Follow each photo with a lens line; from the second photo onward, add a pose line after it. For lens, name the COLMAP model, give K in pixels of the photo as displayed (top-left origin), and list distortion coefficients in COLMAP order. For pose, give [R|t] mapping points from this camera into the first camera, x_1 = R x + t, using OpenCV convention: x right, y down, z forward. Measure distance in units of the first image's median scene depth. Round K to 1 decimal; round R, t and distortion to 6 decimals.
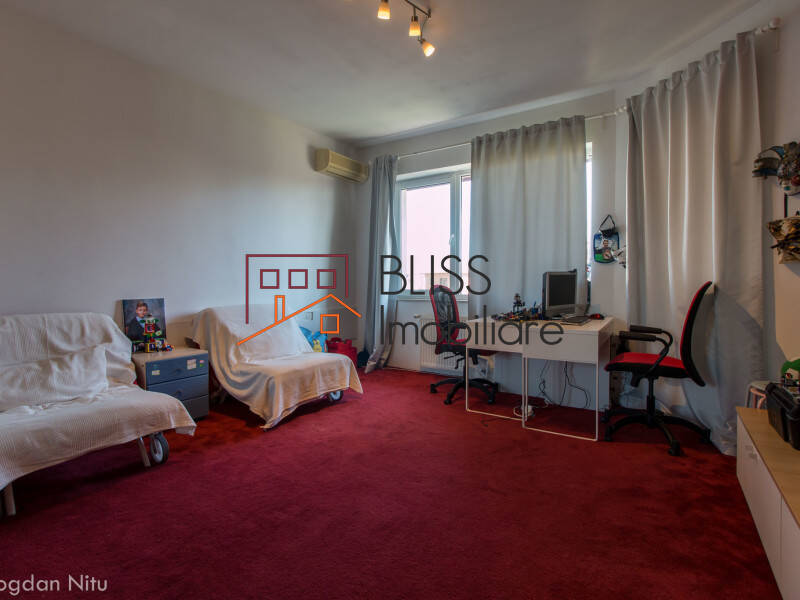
lens RADIAL K [[412.7, 0, 399.0], [0, 412.7, 290.6], [0, 0, 1]] dist [0.001091, 0.000231]
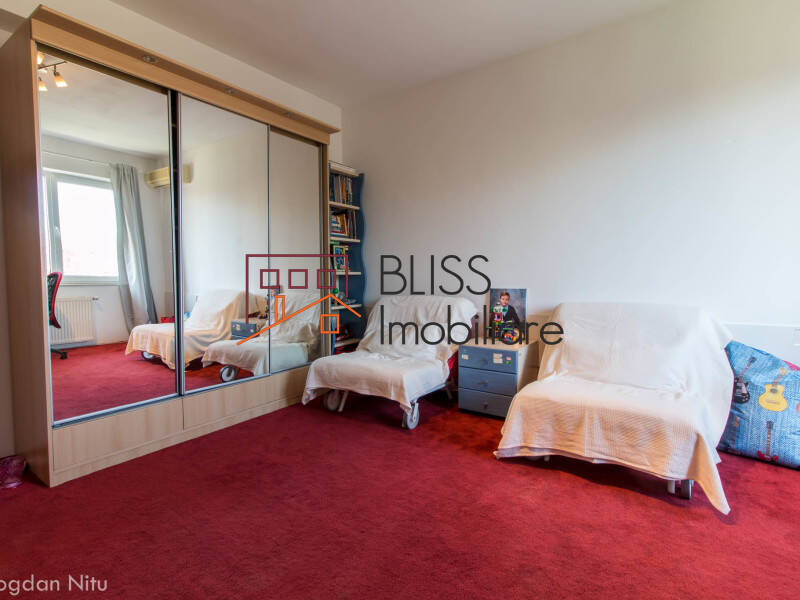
lens RADIAL K [[412.7, 0, 399.0], [0, 412.7, 290.6], [0, 0, 1]] dist [0.001091, 0.000231]
pose [[-0.039736, 0.050797, -0.997918, 0.458743], [0.000703, 0.998708, 0.050809, -0.029521], [0.999210, 0.001317, -0.039720, 0.795692]]
